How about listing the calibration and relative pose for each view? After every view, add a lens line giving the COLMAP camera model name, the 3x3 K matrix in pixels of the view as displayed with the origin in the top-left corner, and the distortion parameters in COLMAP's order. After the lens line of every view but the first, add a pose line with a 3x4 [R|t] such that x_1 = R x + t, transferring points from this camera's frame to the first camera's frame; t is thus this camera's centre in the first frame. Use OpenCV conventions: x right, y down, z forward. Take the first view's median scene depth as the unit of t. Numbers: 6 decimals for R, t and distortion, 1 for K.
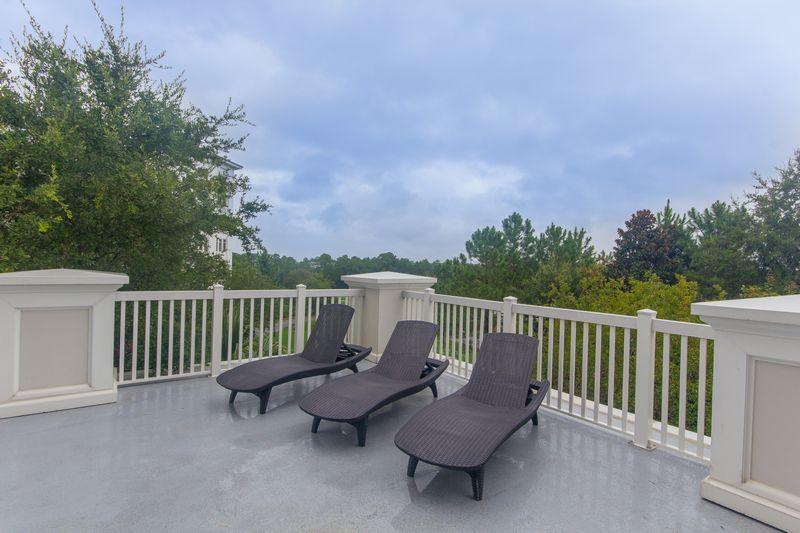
lens RADIAL K [[398.1, 0, 400.0], [0, 398.1, 266.5], [0, 0, 1]] dist [0.024023, -0.015939]
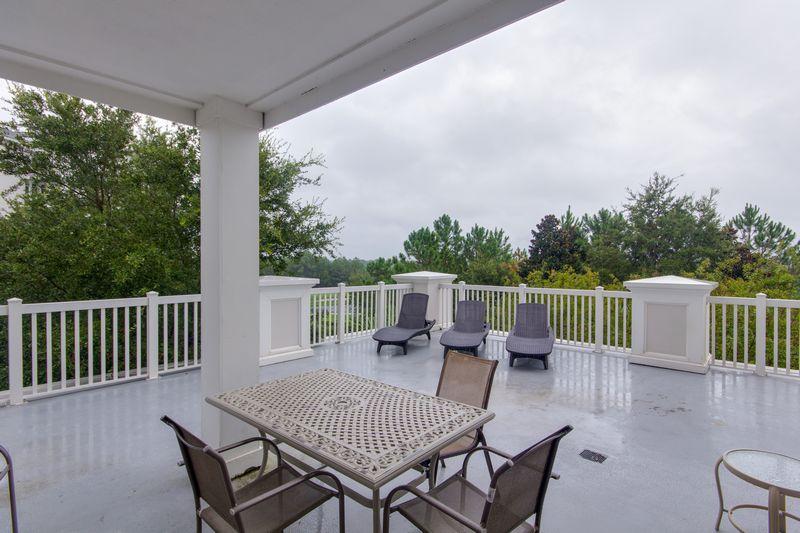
lens RADIAL K [[414.9, 0, 400.0], [0, 414.9, 266.5], [0, 0, 1]] dist [0.001718, 0.000134]
pose [[0.972585, -0.026378, 0.231047, -0.119356], [0.025016, 0.999648, 0.008826, -0.004877], [-0.231198, -0.002805, 0.972903, -0.110077]]
